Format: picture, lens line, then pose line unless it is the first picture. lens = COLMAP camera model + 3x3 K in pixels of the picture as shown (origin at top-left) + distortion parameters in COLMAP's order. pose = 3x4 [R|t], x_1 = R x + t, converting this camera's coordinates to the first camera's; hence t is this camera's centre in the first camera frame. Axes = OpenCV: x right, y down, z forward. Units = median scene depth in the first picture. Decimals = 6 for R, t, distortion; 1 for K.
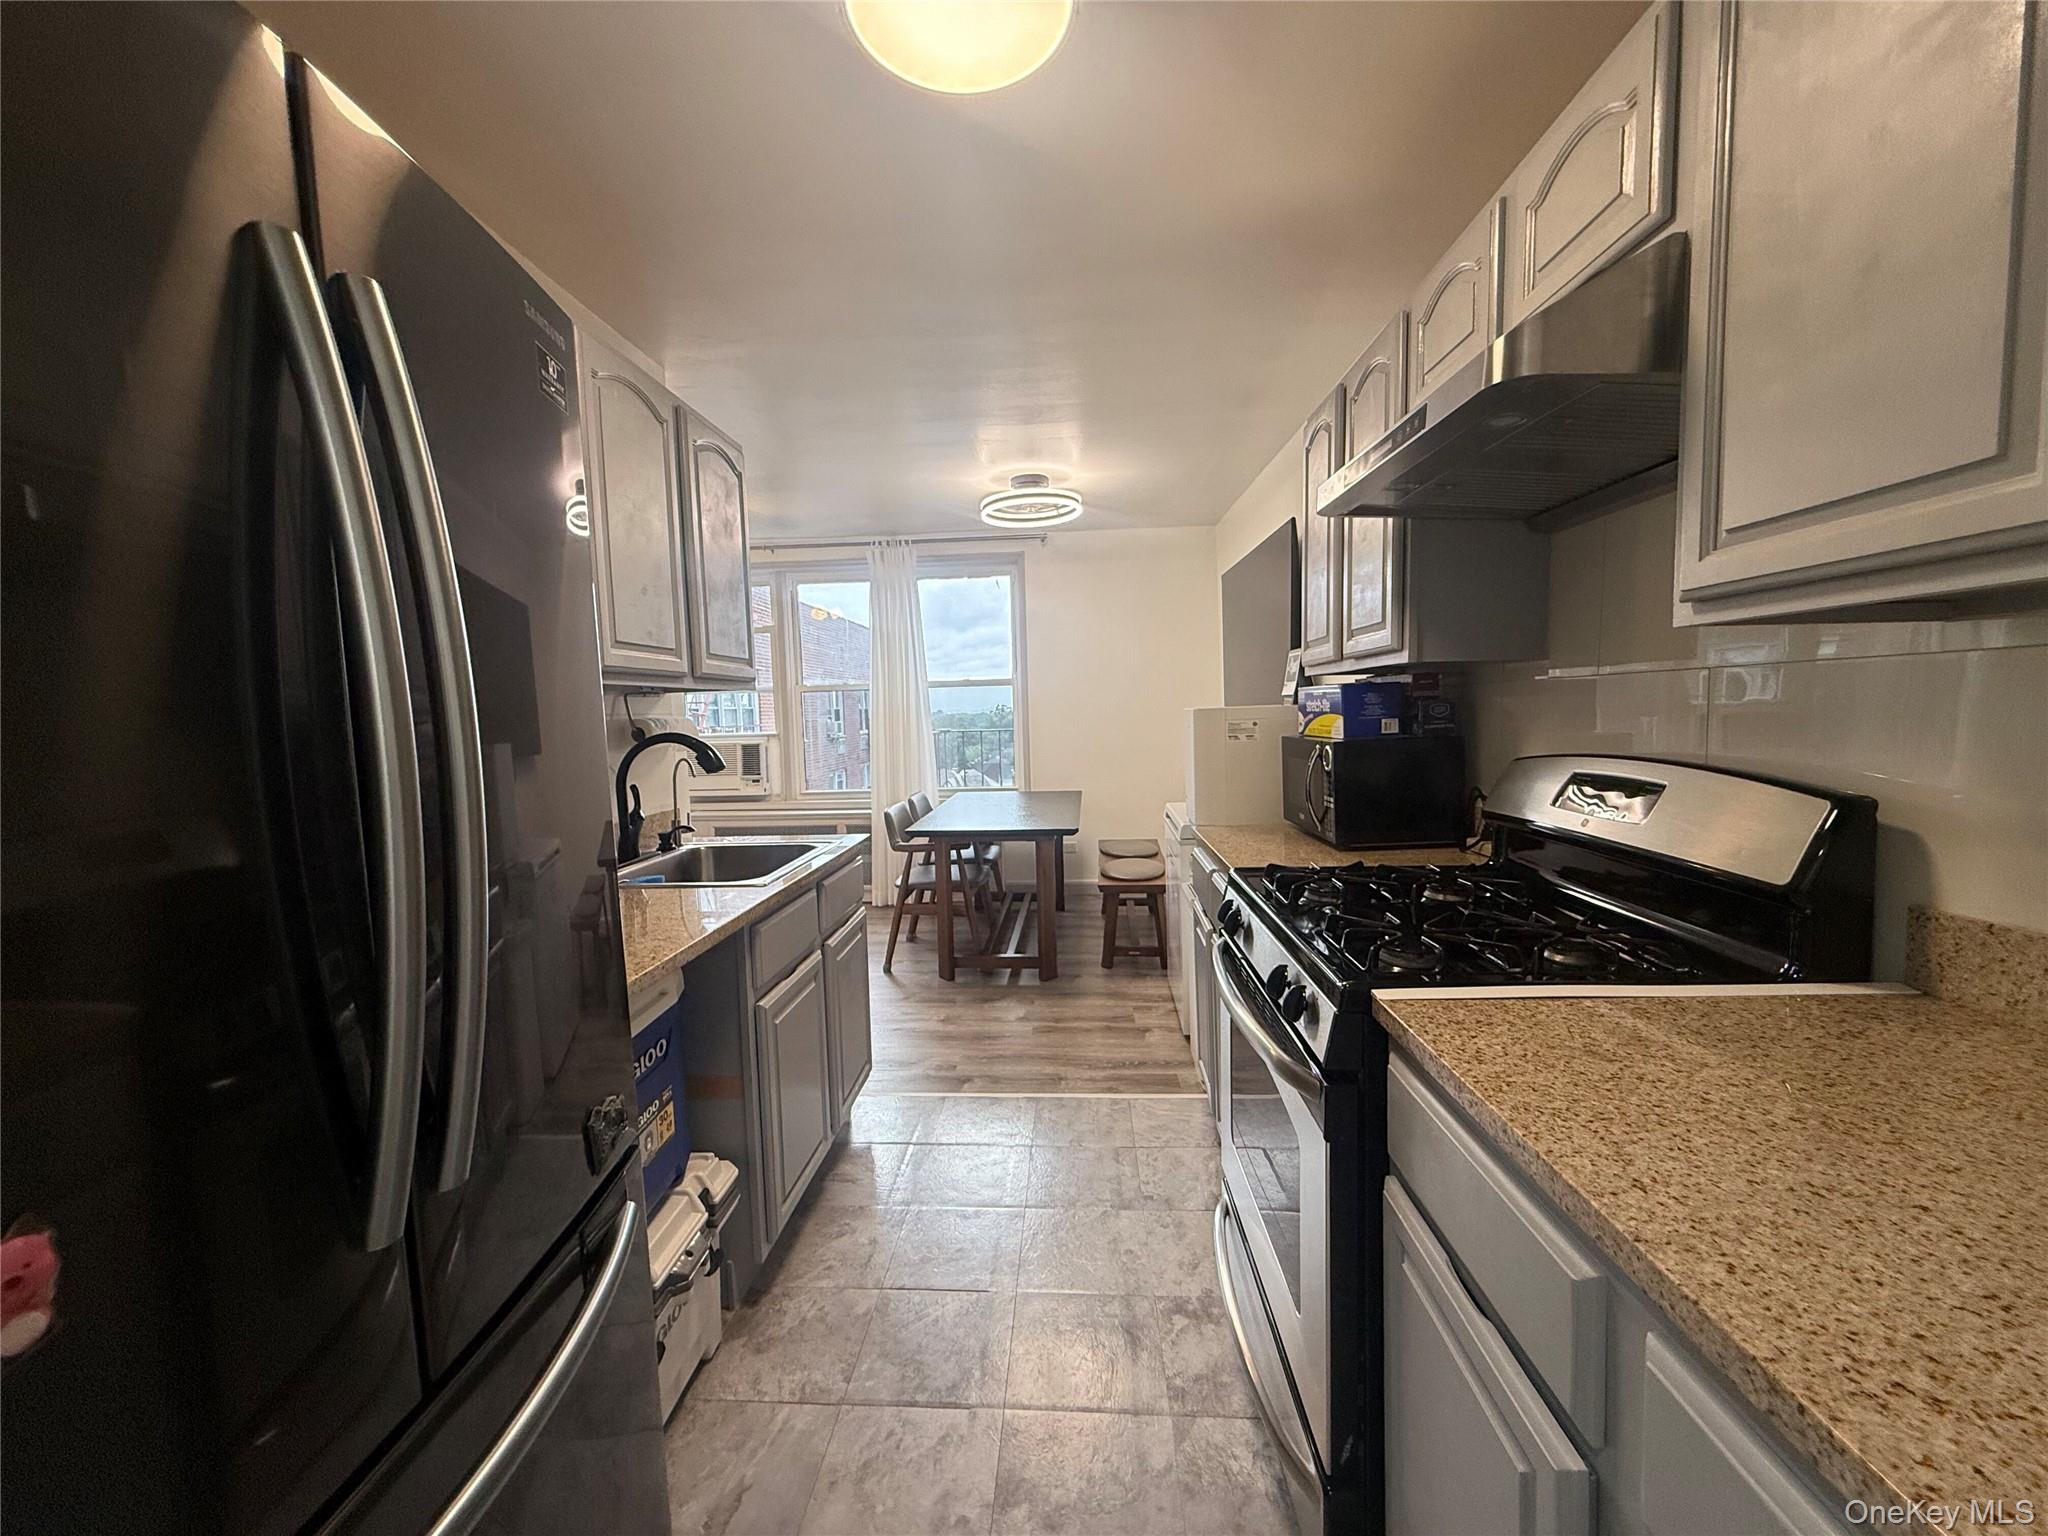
lens RADIAL K [[812.9, 0, 1017.4], [0, 812.9, 764.0], [0, 0, 1]] dist [-0.000372, 0.000133]
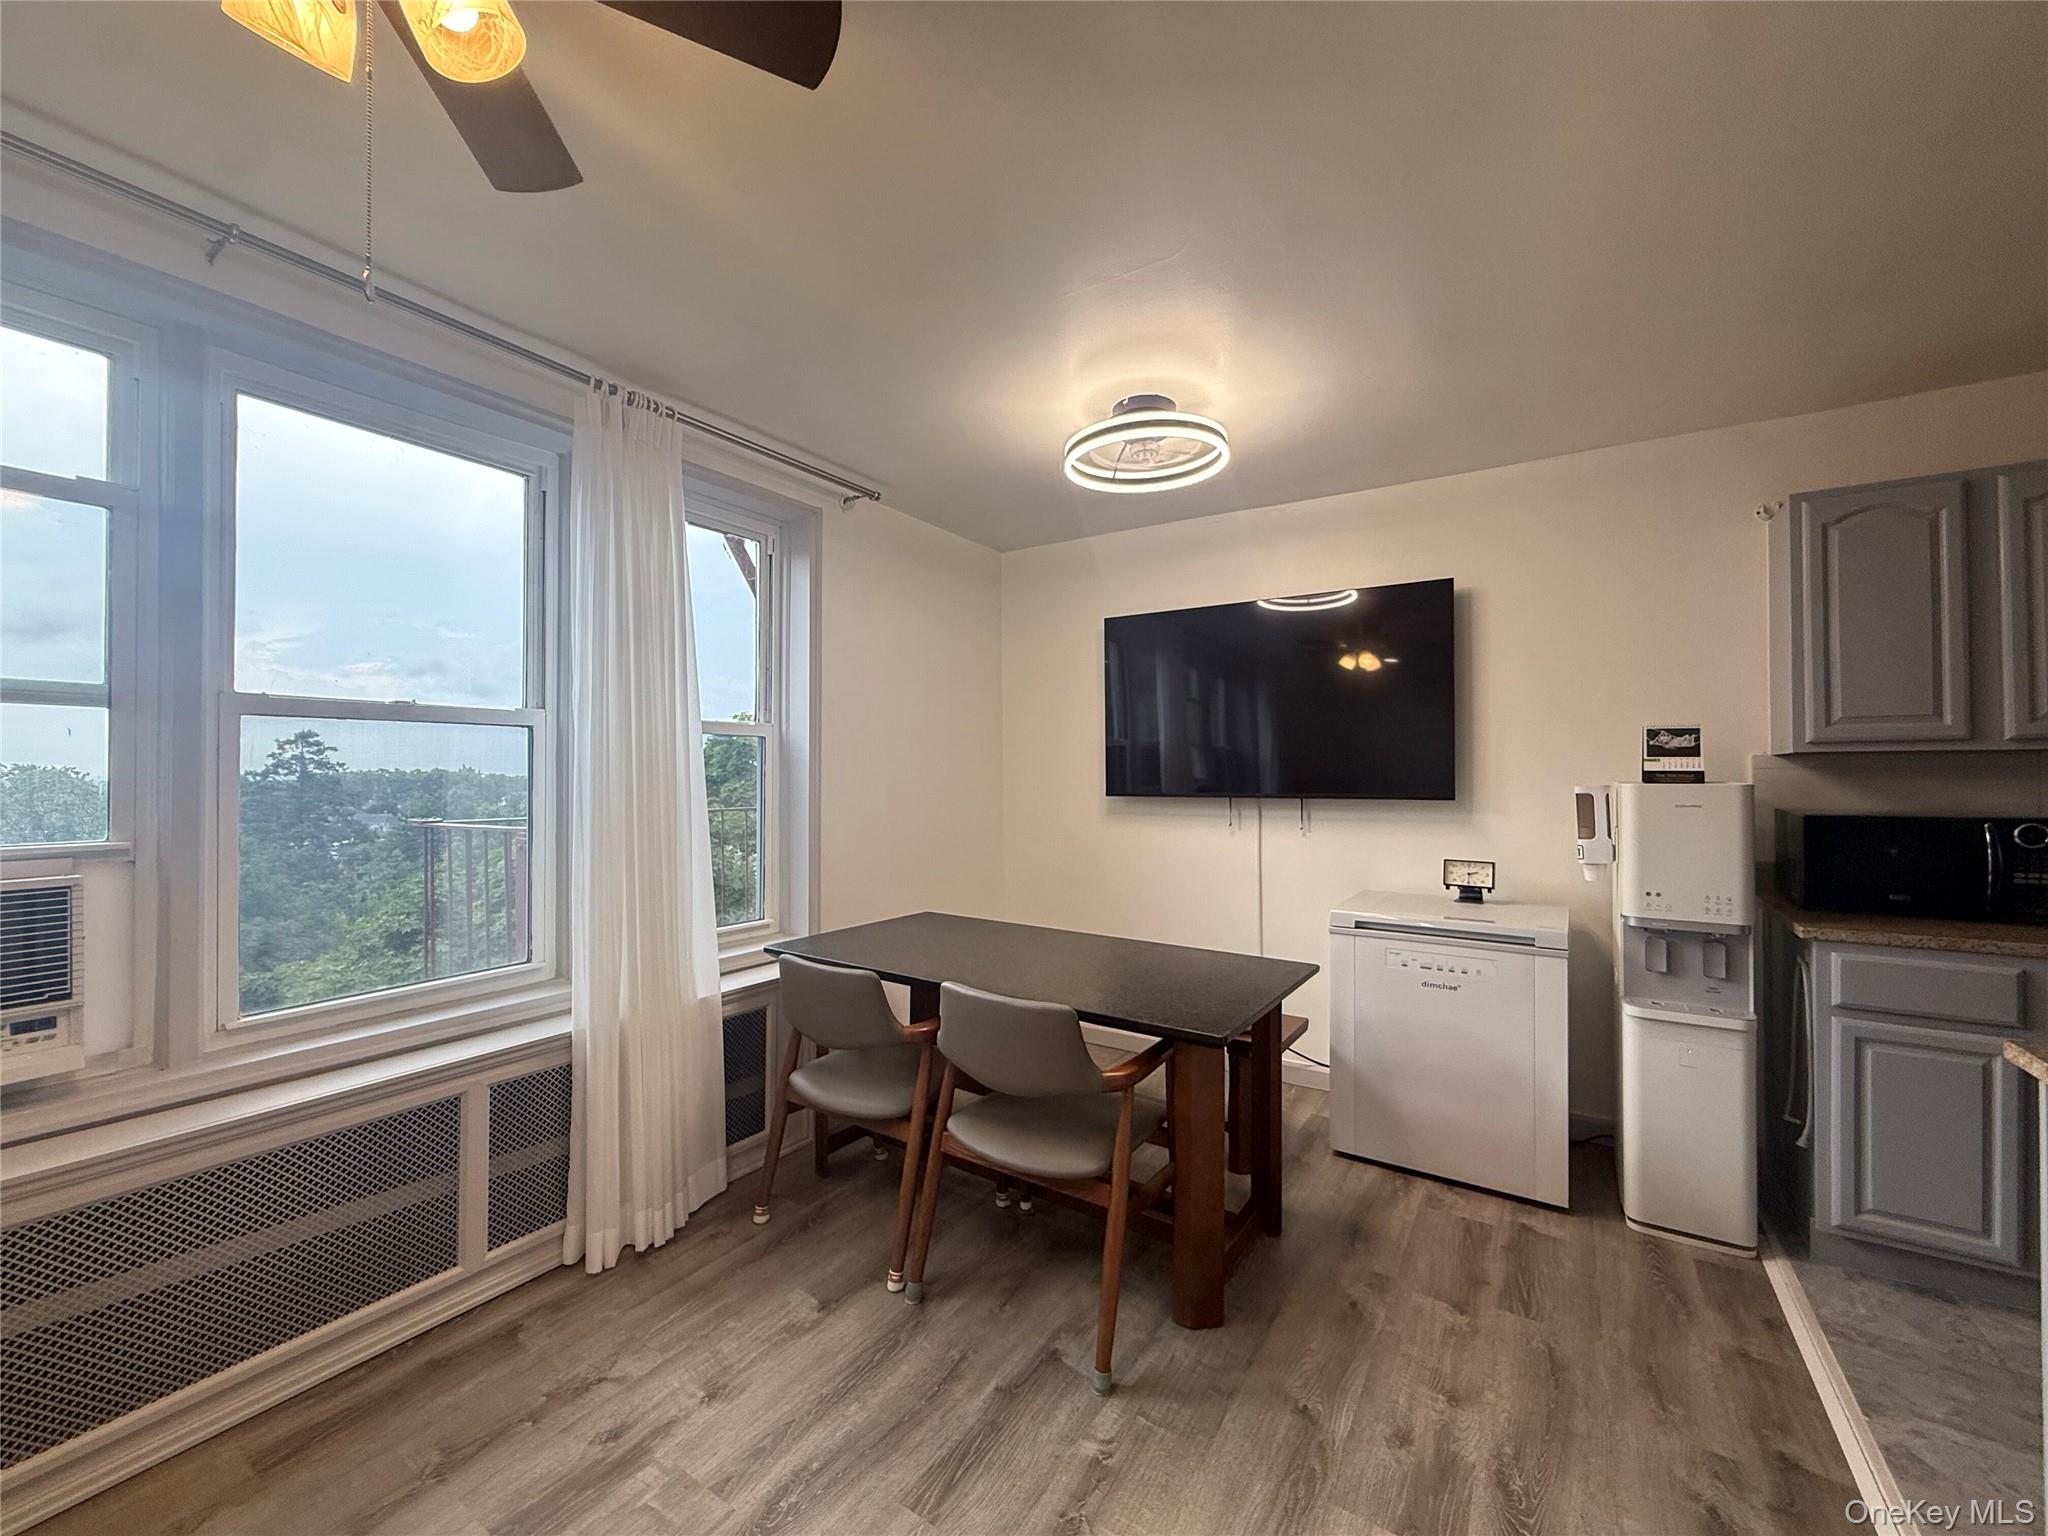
lens RADIAL K [[812.9, 0, 1028.4], [0, 812.9, 764.5], [0, 0, 1]] dist [-0.000372, 0.000133]
pose [[0.492381, 0.039047, 0.869503, -0.410692], [0.054878, 0.995613, -0.075787, -0.028321], [-0.868648, 0.085033, 0.488078, 0.590221]]
